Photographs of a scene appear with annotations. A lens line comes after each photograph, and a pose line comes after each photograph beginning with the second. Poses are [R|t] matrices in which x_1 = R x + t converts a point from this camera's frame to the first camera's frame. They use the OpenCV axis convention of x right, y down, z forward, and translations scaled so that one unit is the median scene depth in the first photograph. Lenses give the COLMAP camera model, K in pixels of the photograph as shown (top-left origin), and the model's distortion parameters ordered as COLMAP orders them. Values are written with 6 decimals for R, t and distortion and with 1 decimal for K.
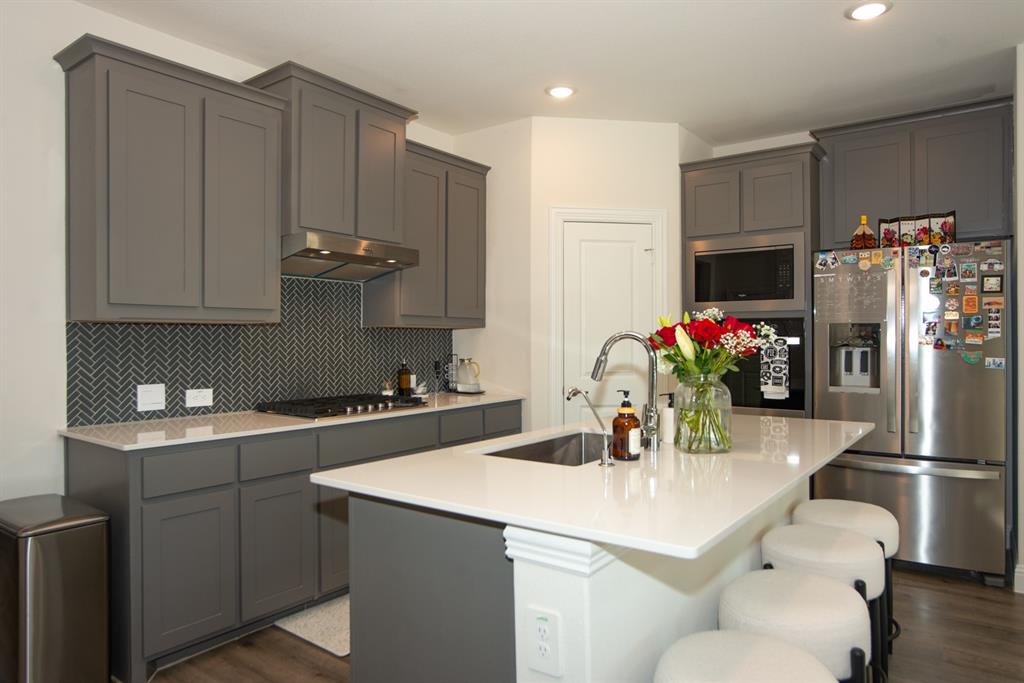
lens RADIAL K [[652.5, 0, 510.4], [0, 652.5, 371.9], [0, 0, 1]] dist [-0.045995, 0.000860]
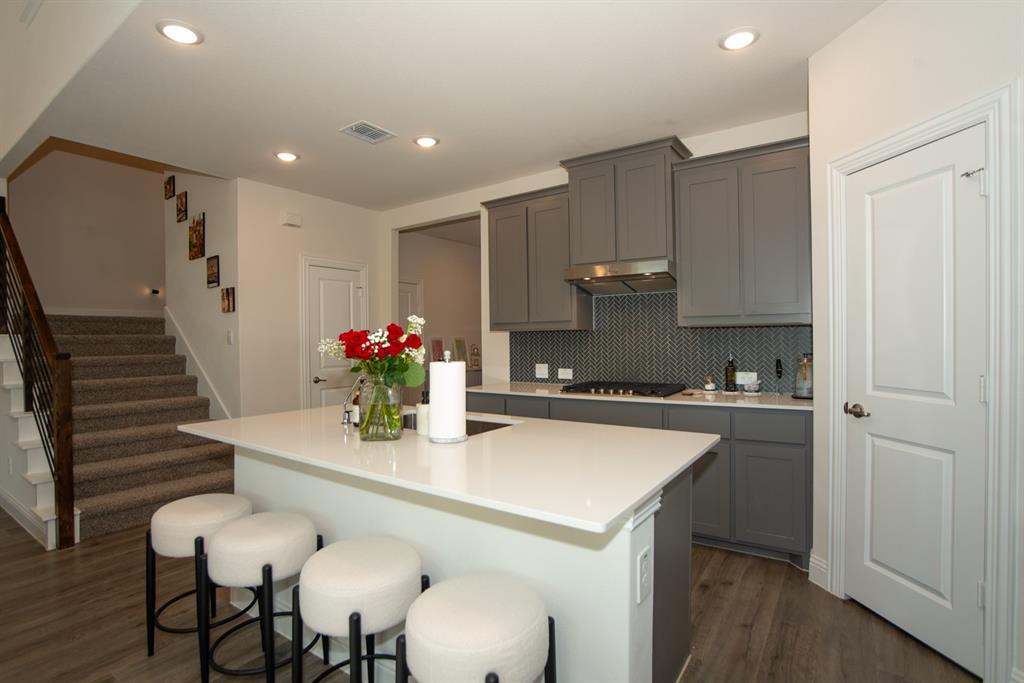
lens RADIAL K [[479.5, 0, 512.0], [0, 479.5, 341.5], [0, 0, 1]] dist [-0.001989, -0.000251]
pose [[0.045553, 0.007519, -0.998934, 0.795389], [-0.027136, 0.999612, 0.006286, -0.050261], [0.998593, 0.026821, 0.045739, 0.801475]]
